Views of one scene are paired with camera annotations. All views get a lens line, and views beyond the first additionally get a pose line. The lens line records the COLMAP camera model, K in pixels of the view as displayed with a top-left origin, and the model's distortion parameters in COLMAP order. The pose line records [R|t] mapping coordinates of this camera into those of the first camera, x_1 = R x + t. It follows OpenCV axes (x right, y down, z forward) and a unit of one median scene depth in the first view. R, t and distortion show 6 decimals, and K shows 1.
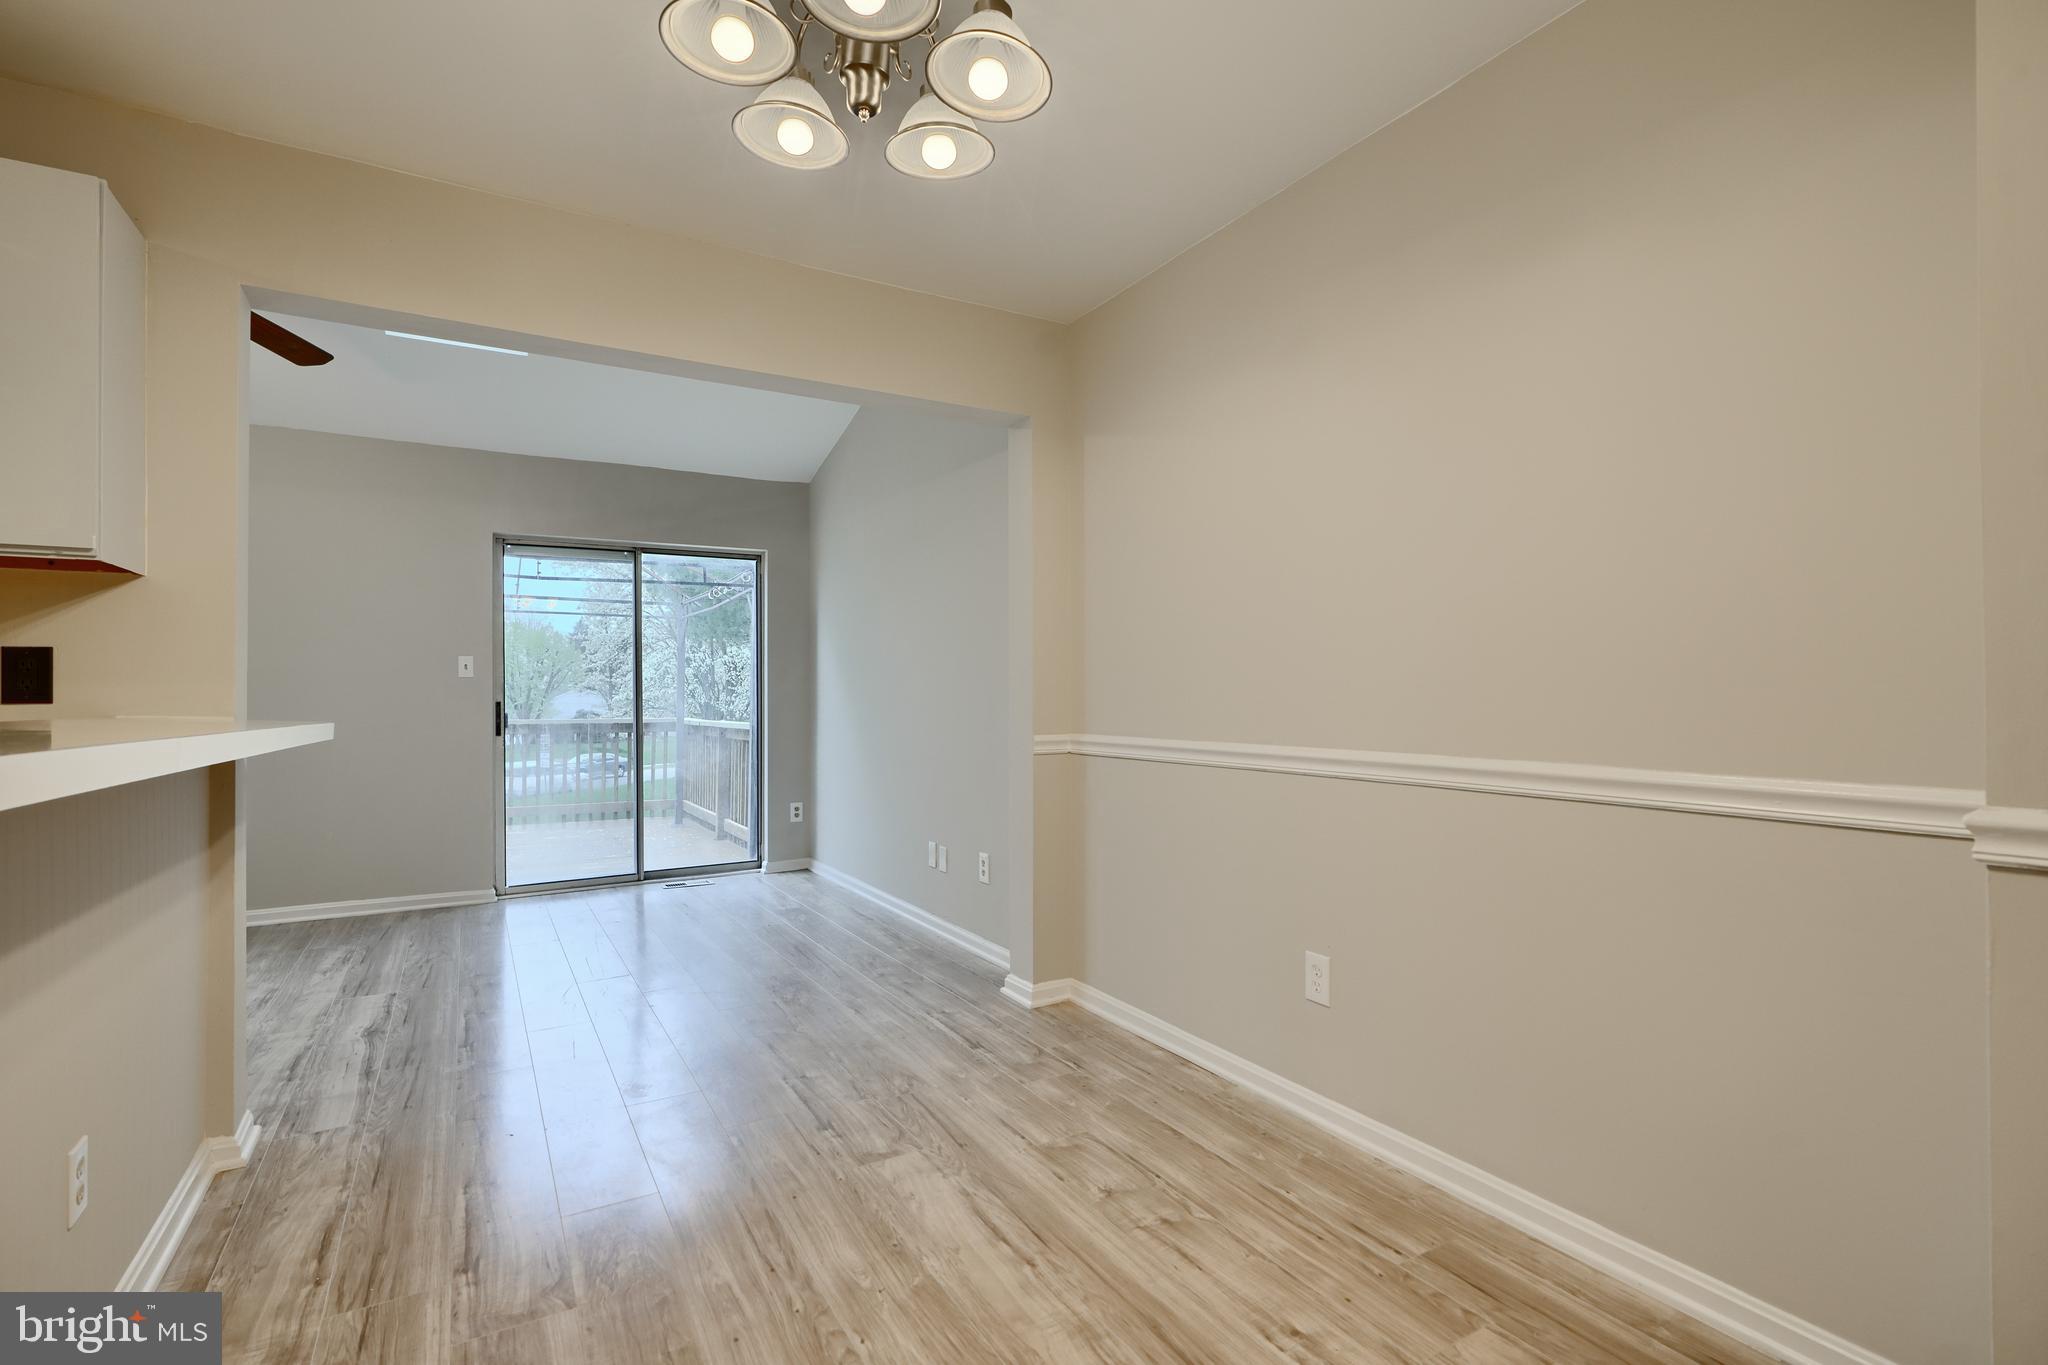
lens RADIAL K [[944.6, 0, 1017.9], [0, 944.6, 691.3], [0, 0, 1]] dist [-0.001301, 0.001023]
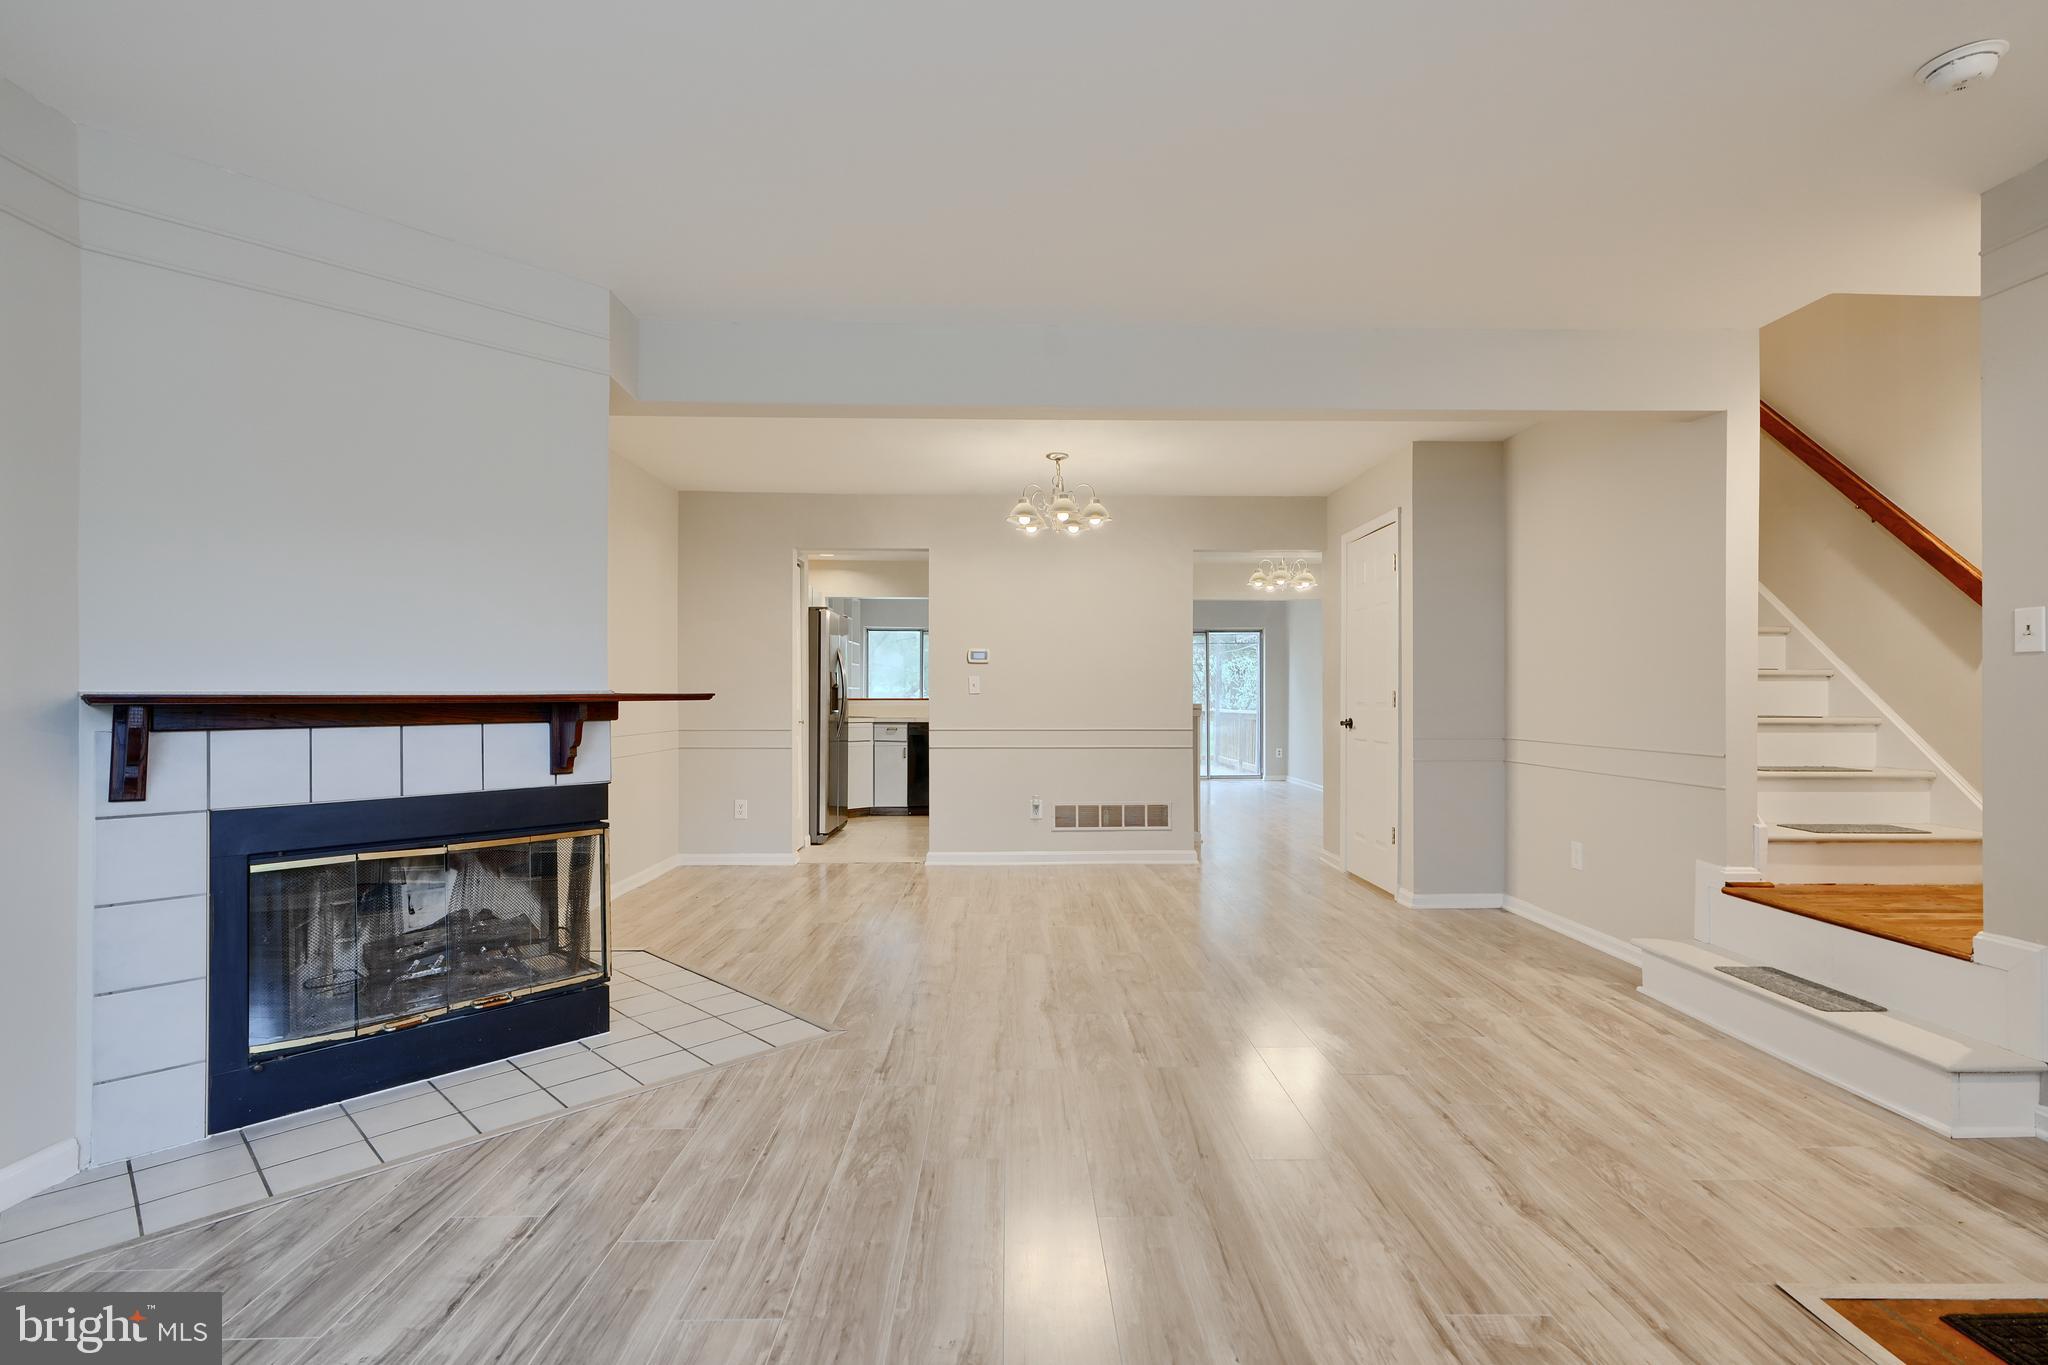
lens RADIAL K [[944.6, 0, 1023.0], [0, 944.6, 692.3], [0, 0, 1]] dist [-0.001301, 0.001023]
pose [[0.870207, -0.004831, -0.492663, 0.330365], [0.005085, 0.999987, -0.000825, -0.006308], [0.492660, -0.001787, 0.870220, -1.201796]]
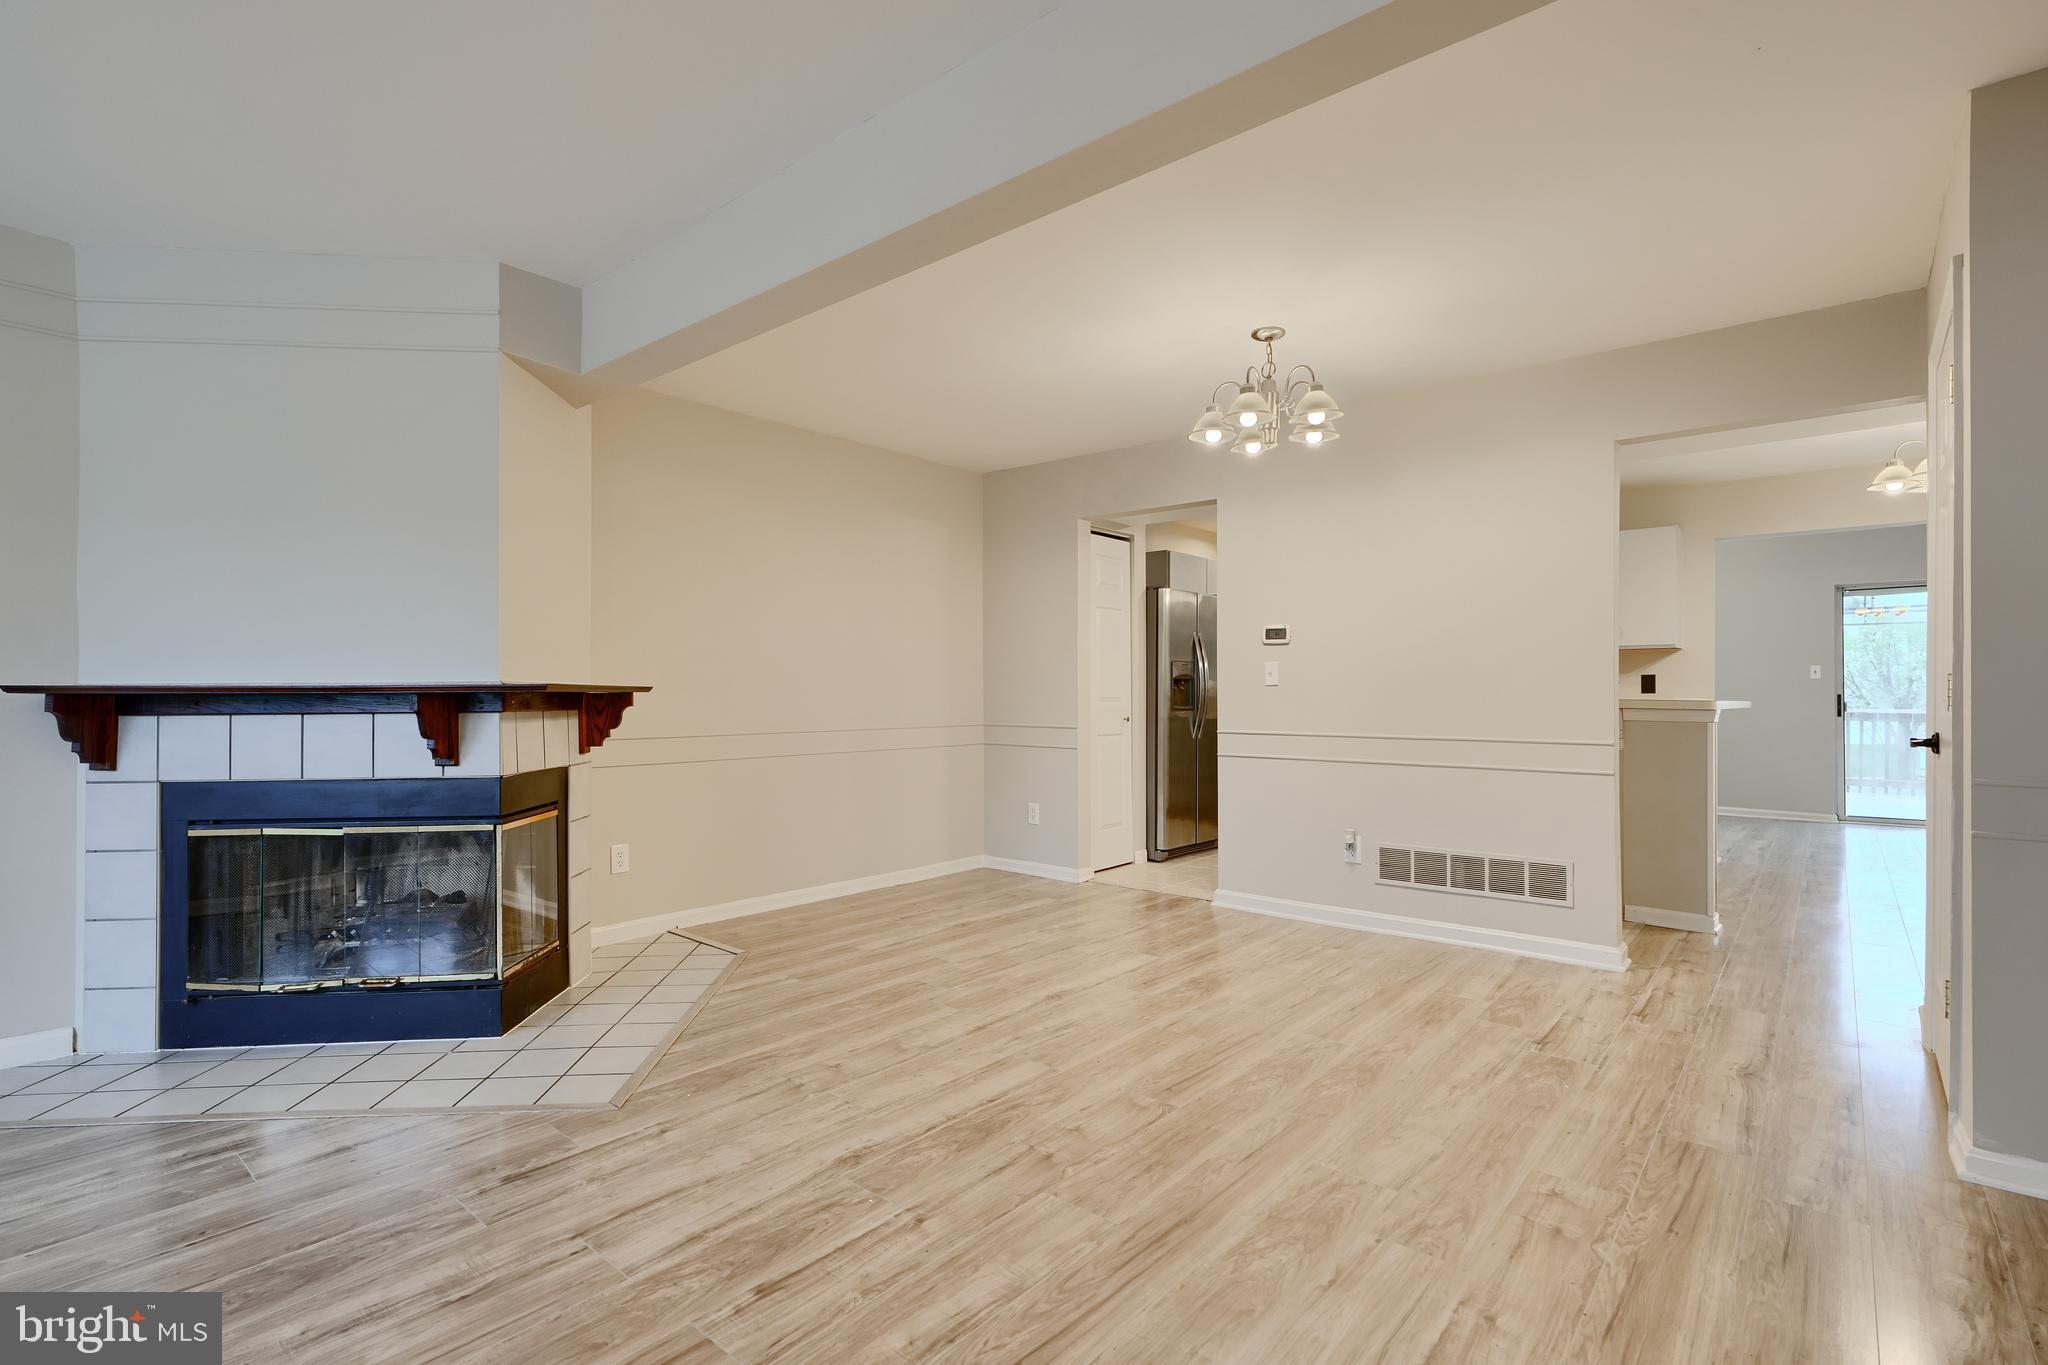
lens RADIAL K [[944.6, 0, 1021.0], [0, 944.6, 693.4], [0, 0, 1]] dist [-0.001301, 0.001023]
pose [[0.331409, -0.000479, -0.943487, 0.443520], [0.006083, 0.999980, 0.001629, -0.001388], [0.943468, -0.006279, 0.331405, -0.739985]]
